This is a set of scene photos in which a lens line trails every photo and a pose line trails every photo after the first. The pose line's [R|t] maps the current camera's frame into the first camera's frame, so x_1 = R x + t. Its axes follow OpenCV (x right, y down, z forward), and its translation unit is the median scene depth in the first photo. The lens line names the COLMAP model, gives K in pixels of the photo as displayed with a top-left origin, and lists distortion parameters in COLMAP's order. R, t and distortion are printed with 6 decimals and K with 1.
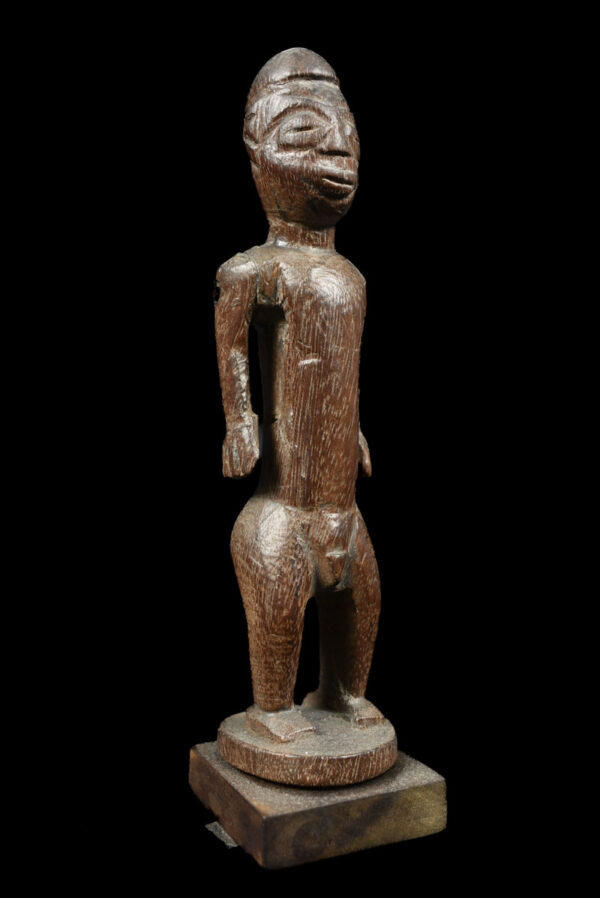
lens RADIAL K [[965.9, 0, 300.0], [0, 965.9, 449.0], [0, 0, 1]] dist [-0.009872, -0.001135]
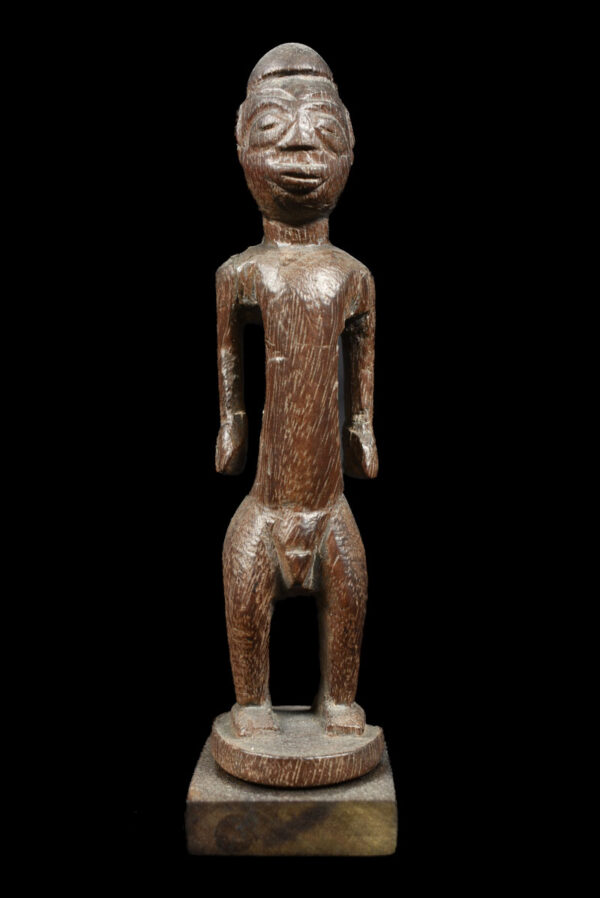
lens RADIAL K [[1048.6, 0, 300.0], [0, 1048.6, 449.0], [0, 0, 1]] dist [0.014399, -0.003426]
pose [[0.894664, 0.016248, -0.446445, 0.520389], [-0.016543, 0.999858, 0.003238, -0.001943], [0.446434, 0.004489, 0.894805, 0.039815]]
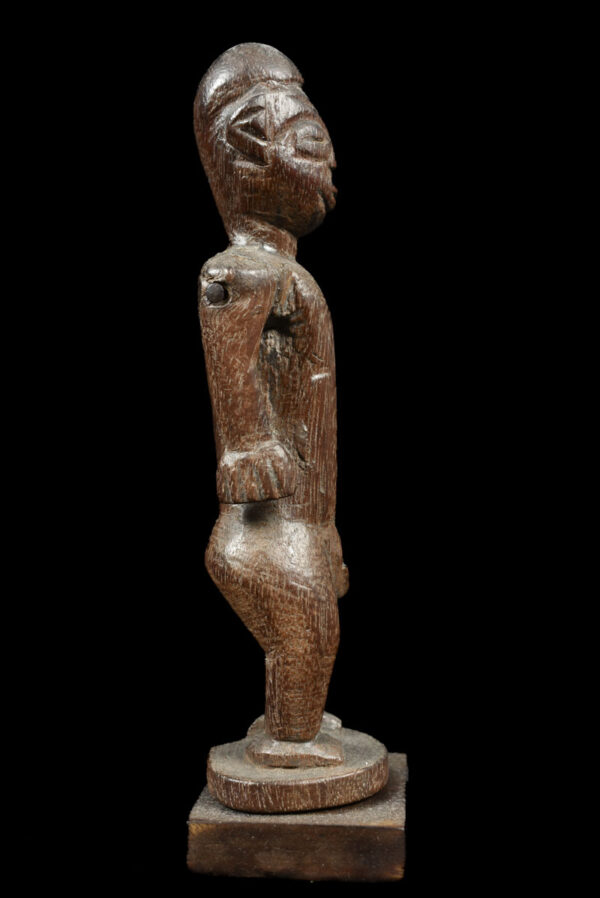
lens RADIAL K [[1022.0, 0, 300.0], [0, 1022.0, 449.0], [0, 0, 1]] dist [0.001533, -0.000466]
pose [[0.522213, -0.052941, 0.851170, -0.897657], [0.056594, 0.998023, 0.027353, -0.045472], [-0.850935, 0.033887, 0.524176, 0.473395]]
